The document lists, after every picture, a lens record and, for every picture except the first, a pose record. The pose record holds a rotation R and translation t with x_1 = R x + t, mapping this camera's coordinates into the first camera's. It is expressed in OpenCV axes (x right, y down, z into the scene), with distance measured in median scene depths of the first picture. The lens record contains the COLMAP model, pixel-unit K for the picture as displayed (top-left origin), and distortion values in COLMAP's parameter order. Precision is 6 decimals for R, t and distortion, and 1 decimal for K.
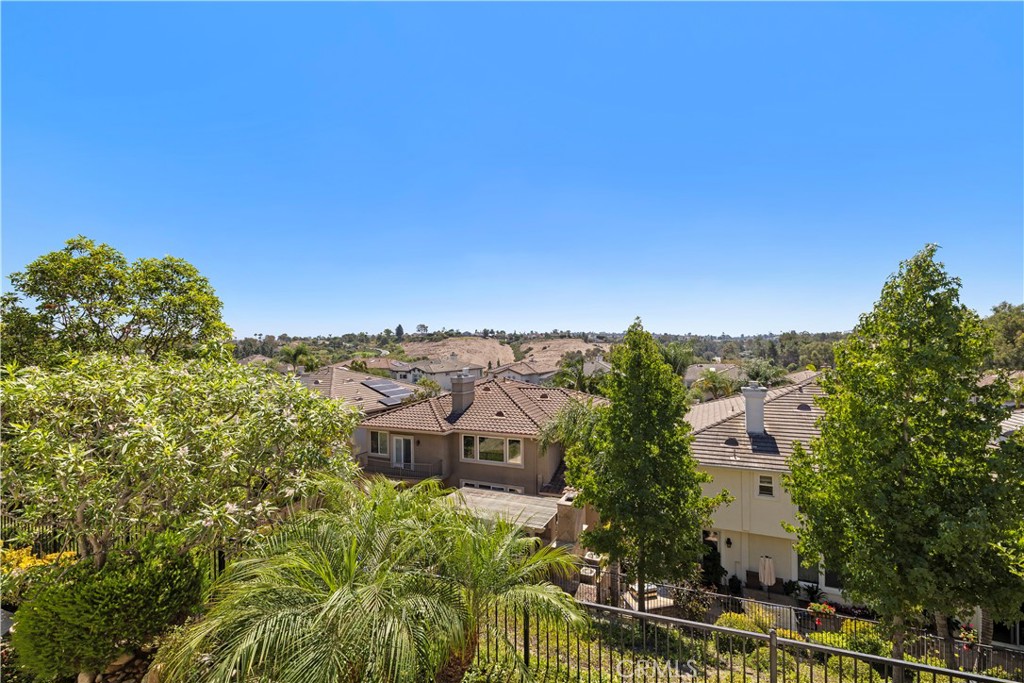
lens RADIAL K [[431.1, 0, 516.4], [0, 431.1, 348.1], [0, 0, 1]] dist [0.009993, 0.001029]
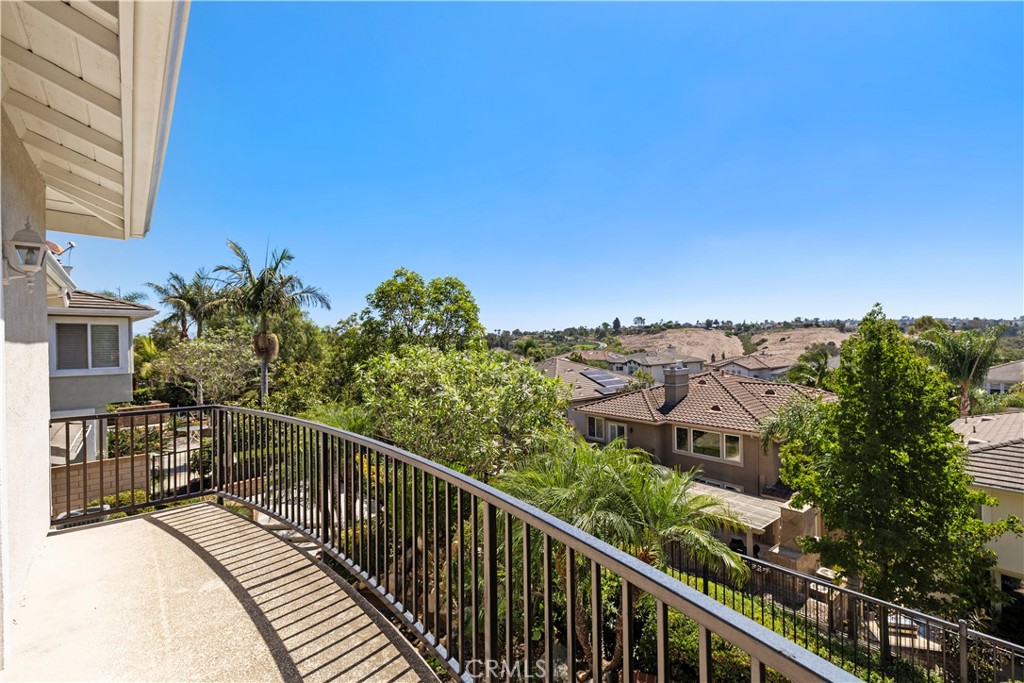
lens RADIAL K [[431.1, 0, 519.1], [0, 431.1, 346.2], [0, 0, 1]] dist [0.009993, 0.001029]
pose [[0.882981, -0.001884, -0.469406, 0.041442], [0.007939, 0.999909, 0.010919, -0.000423], [0.469342, -0.013368, 0.882915, -0.091940]]
